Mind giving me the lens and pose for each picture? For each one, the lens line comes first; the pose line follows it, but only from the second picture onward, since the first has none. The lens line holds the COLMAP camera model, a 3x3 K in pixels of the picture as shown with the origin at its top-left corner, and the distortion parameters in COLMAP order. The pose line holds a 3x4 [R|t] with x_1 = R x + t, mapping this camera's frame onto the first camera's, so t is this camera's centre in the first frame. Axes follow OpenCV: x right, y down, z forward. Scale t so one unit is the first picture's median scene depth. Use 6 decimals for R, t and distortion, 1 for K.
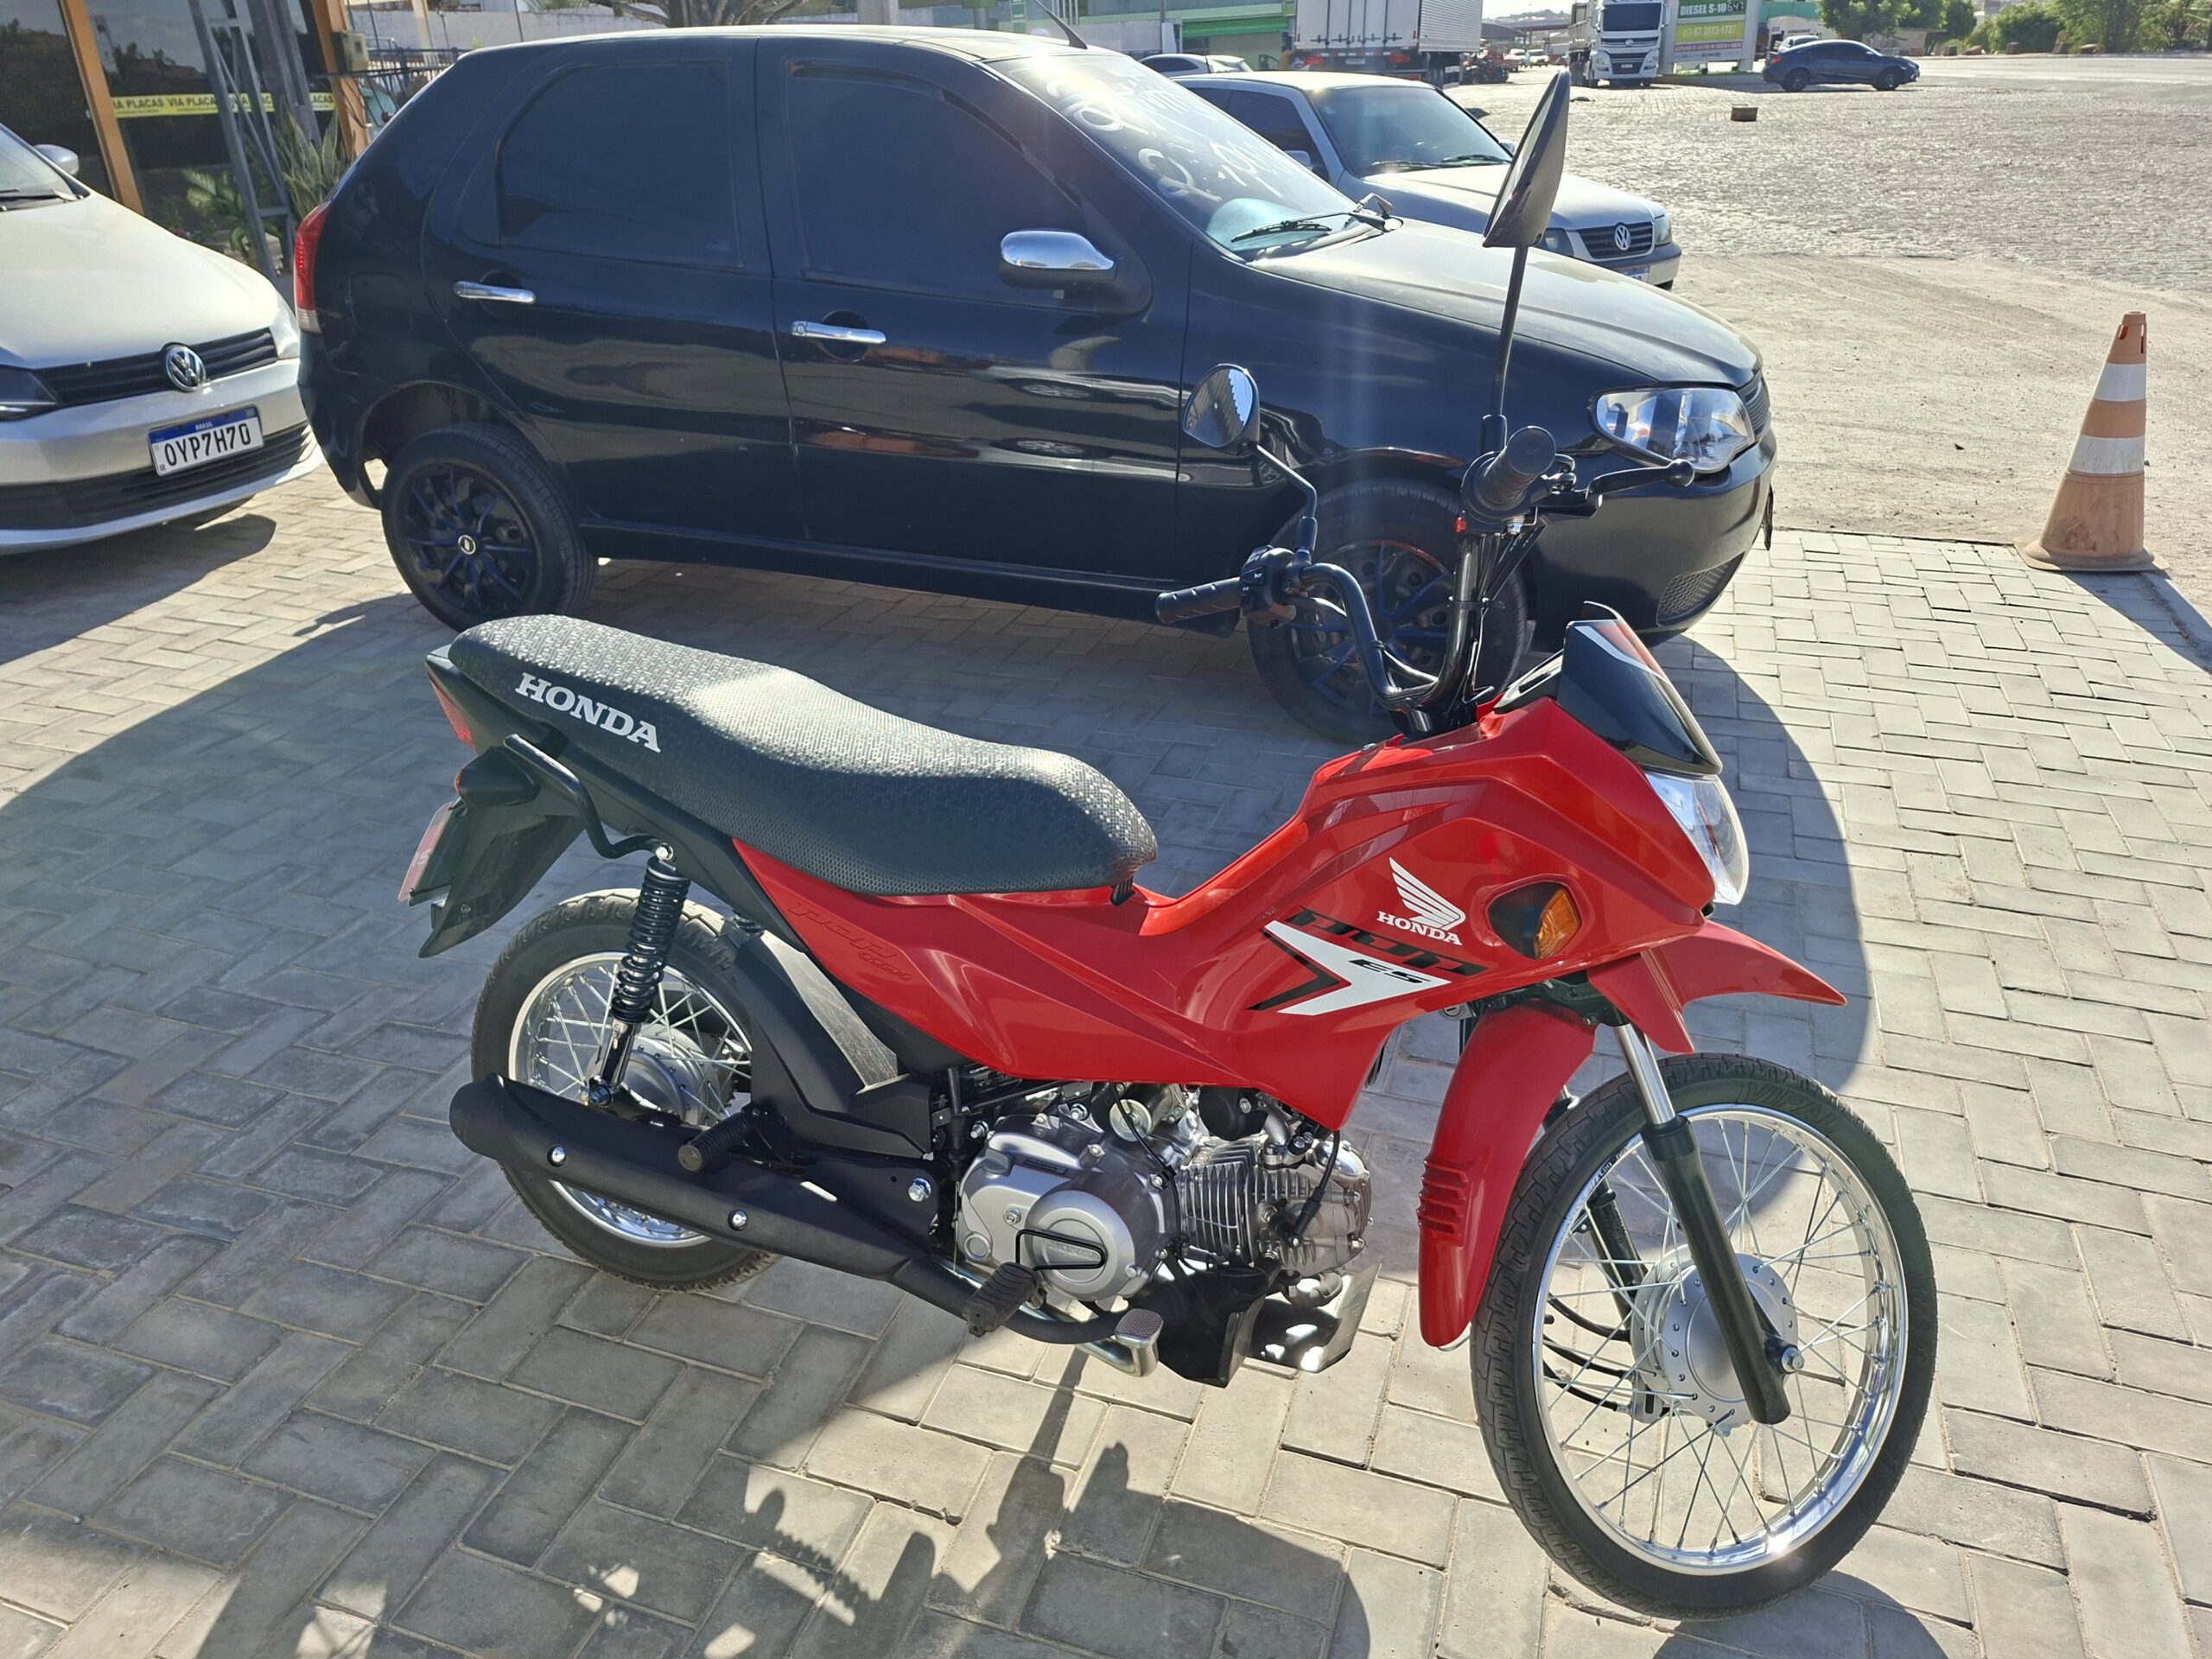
lens RADIAL K [[1535.1, 0, 1099.1], [0, 1535.1, 847.2], [0, 0, 1]] dist [0.075646, -0.076300]
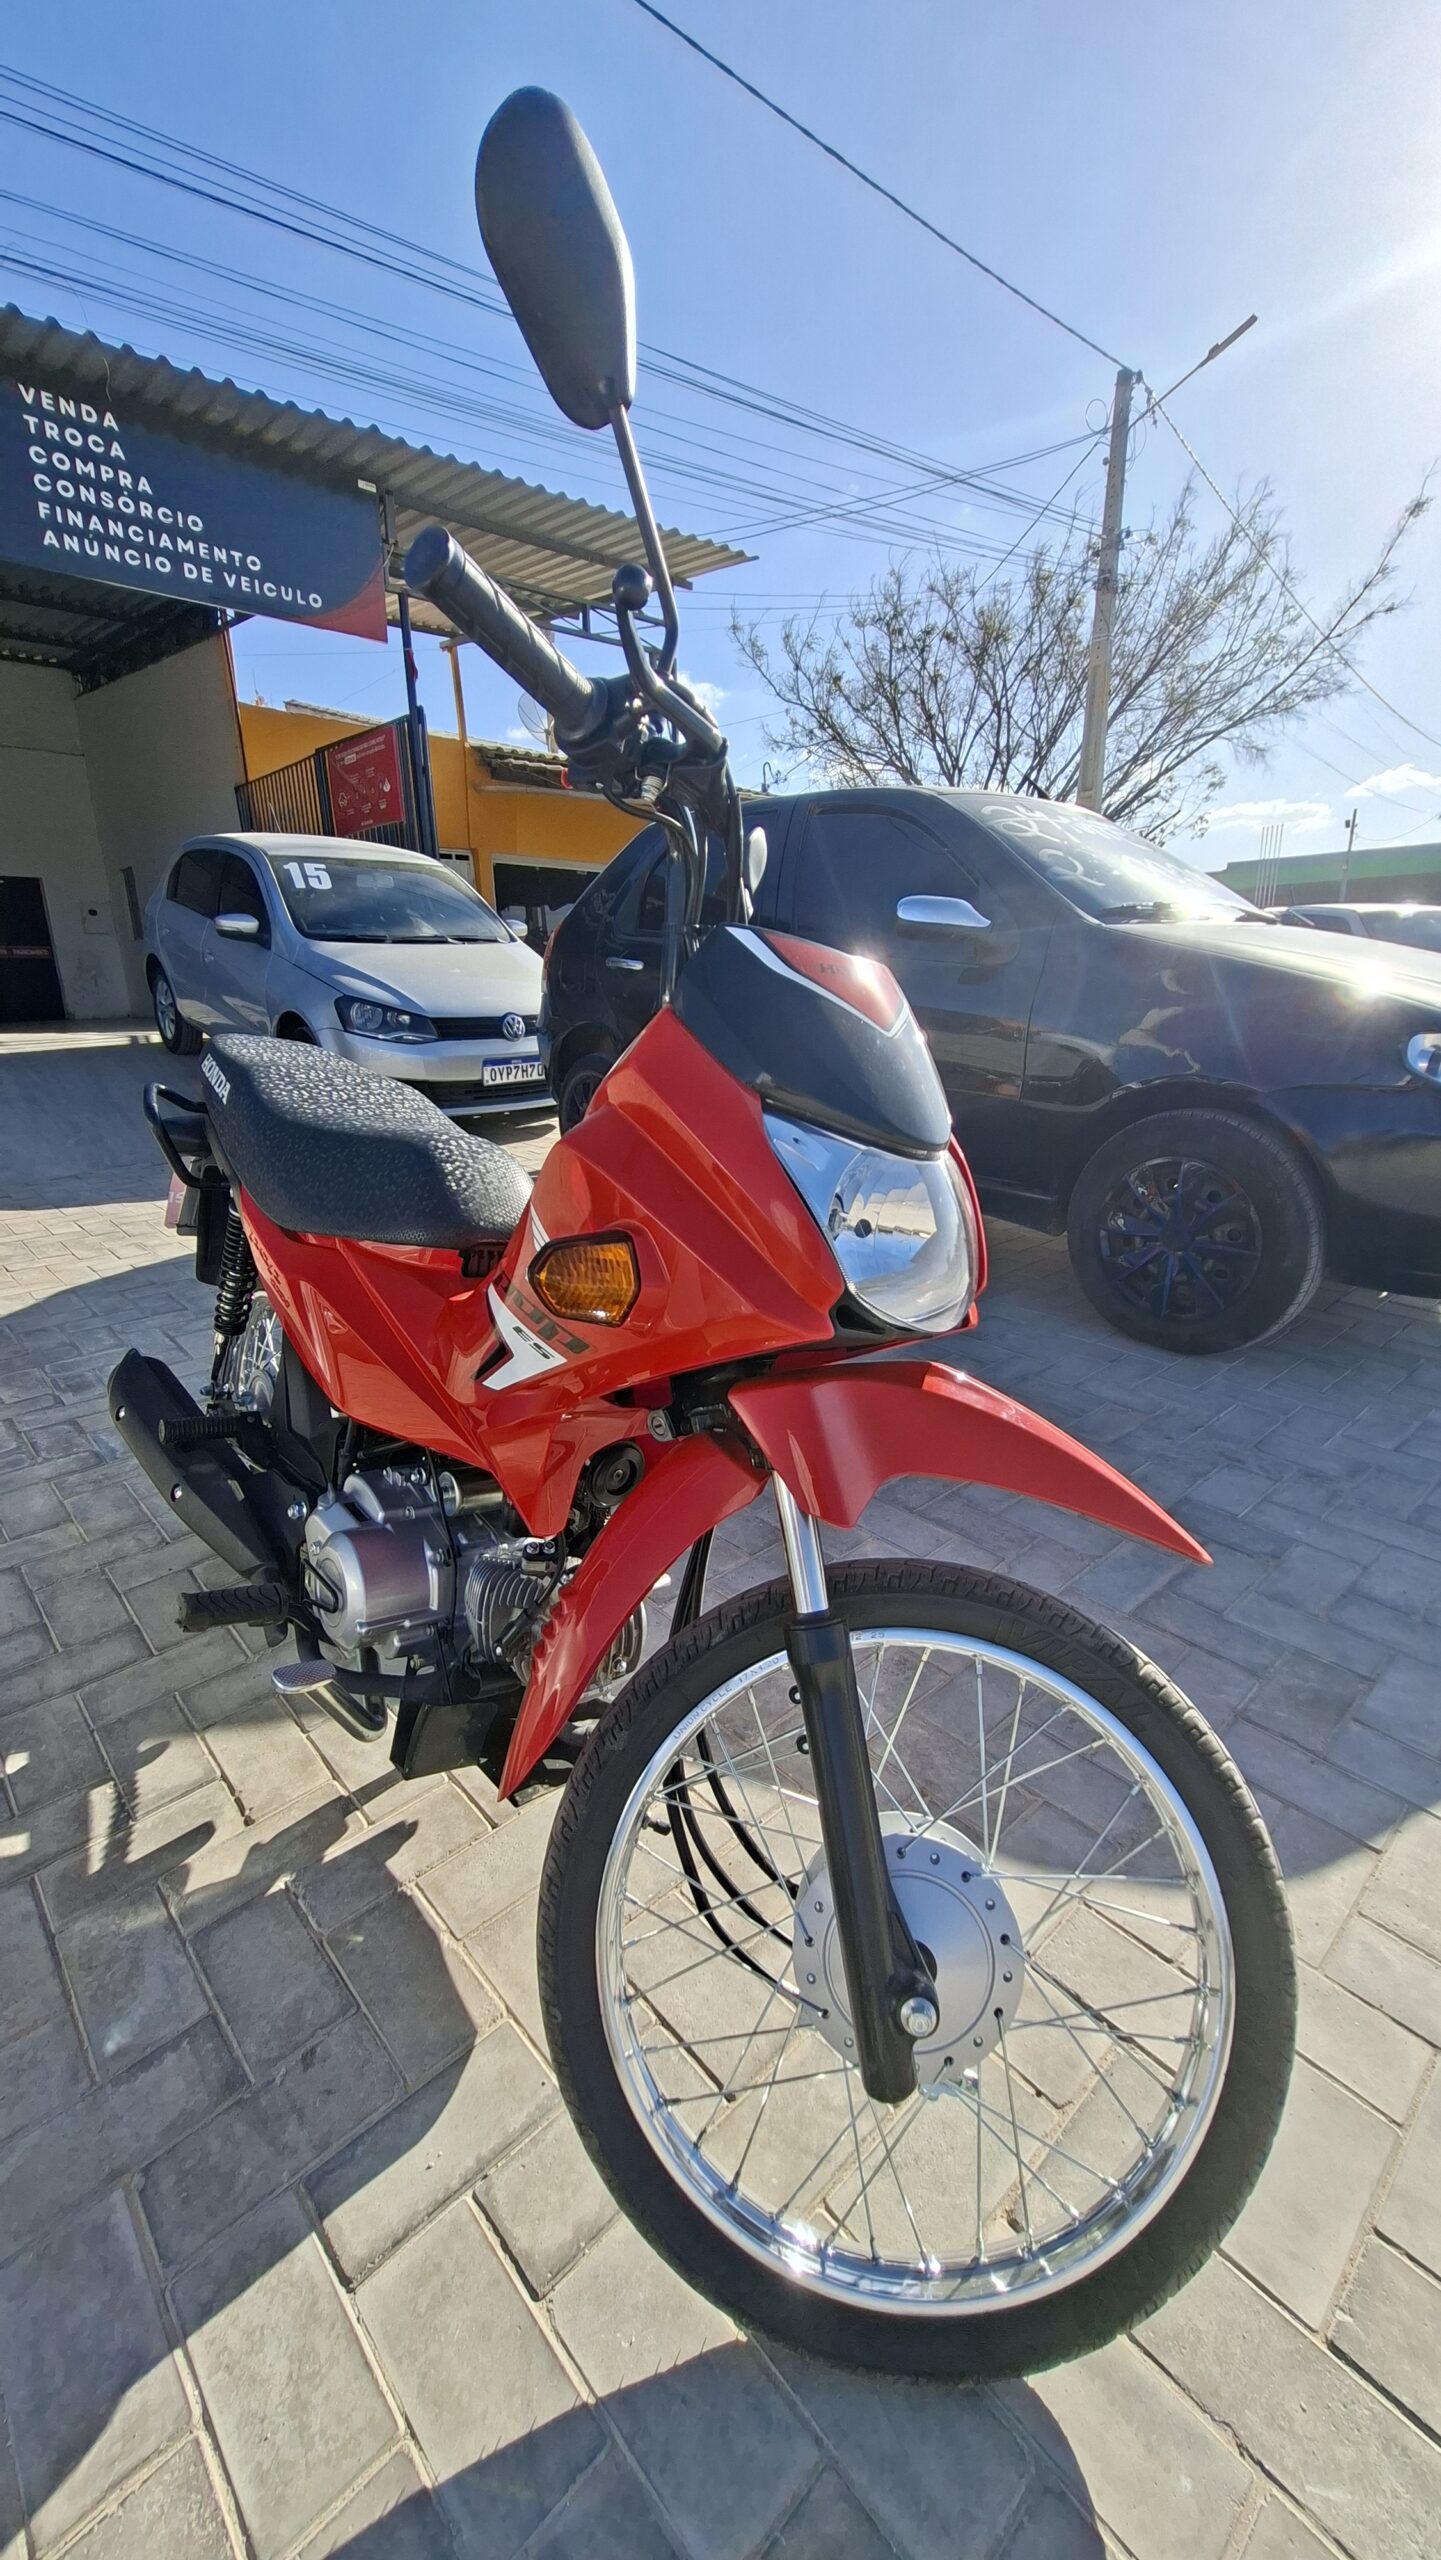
lens RADIAL K [[1021.7, 0, 728.3], [0, 1021.7, 1290.7], [0, 0, 1]] dist [-0.011046, 0.006479]
pose [[0.882762, 0.159537, -0.441903, 0.419780], [-0.222209, 0.970503, -0.093520, 0.063776], [0.413949, 0.180751, 0.892175, 0.411363]]
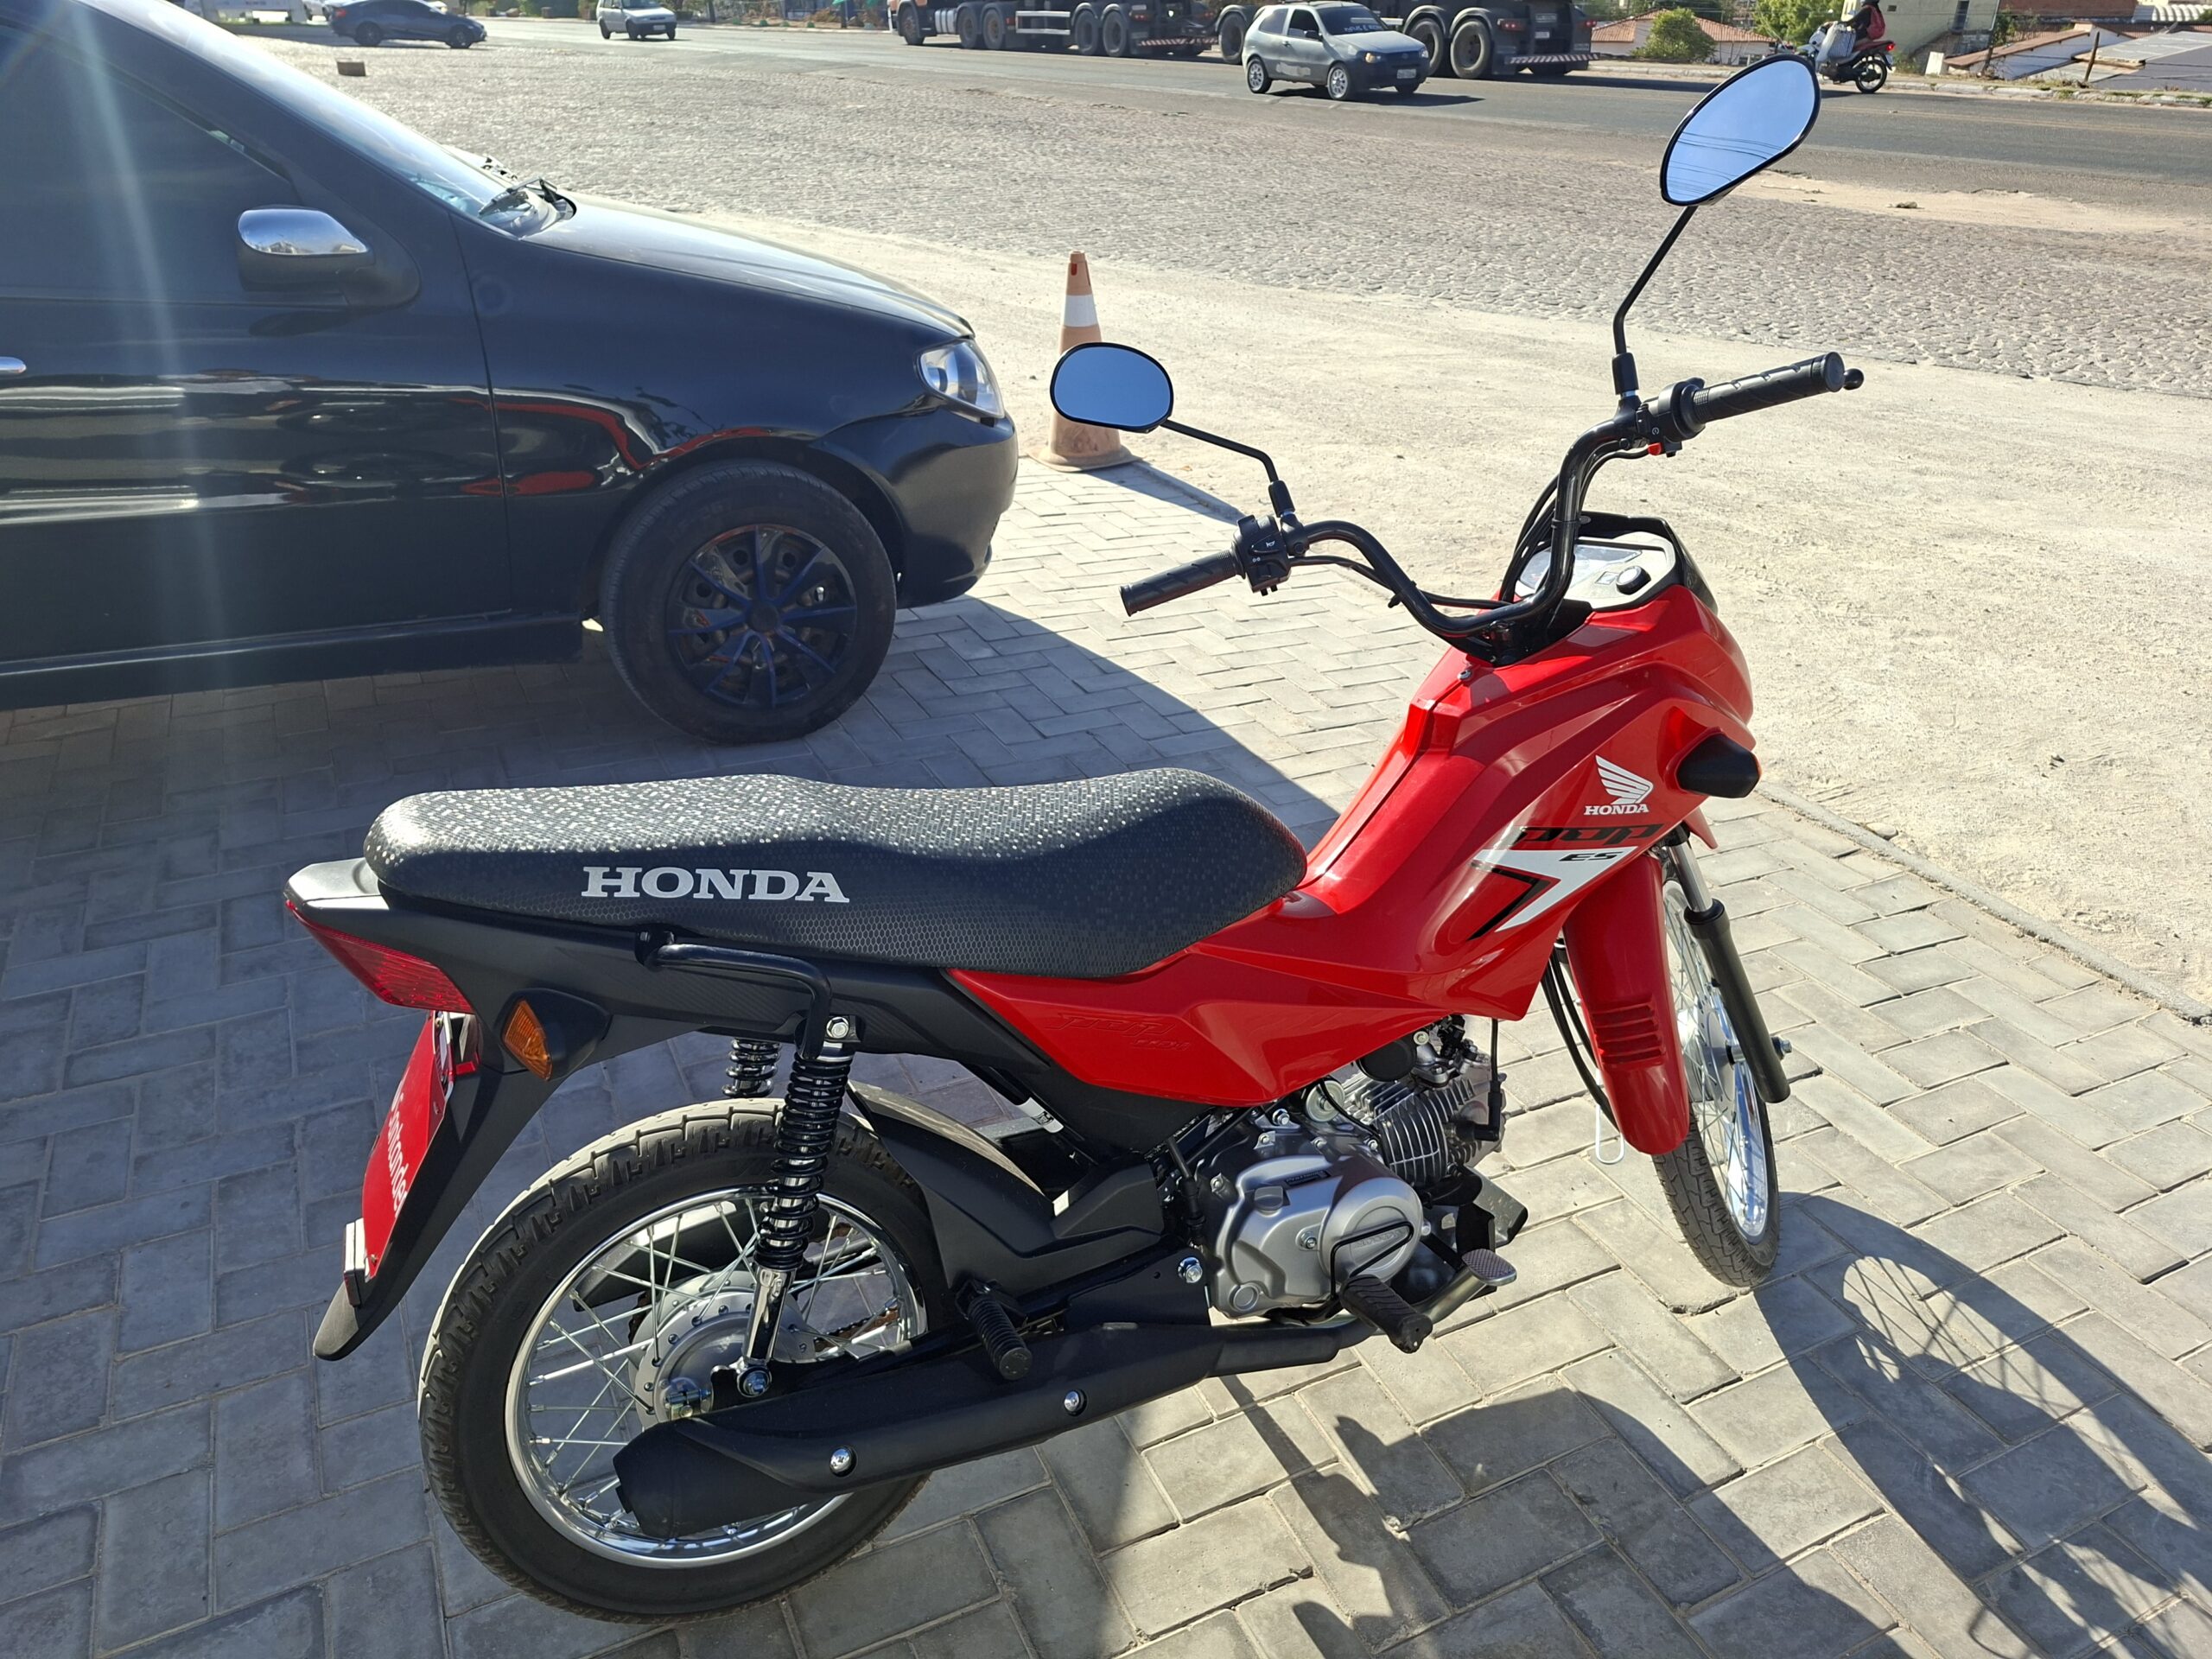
lens RADIAL K [[1539.6, 0, 1099.3], [0, 1539.6, 832.4], [0, 0, 1]] dist [0.074403, -0.078920]
pose [[0.699208, -0.294321, 0.651523, -0.622030], [0.284685, 0.950581, 0.123897, -0.139606], [-0.655791, 0.098849, 0.748443, 0.303133]]
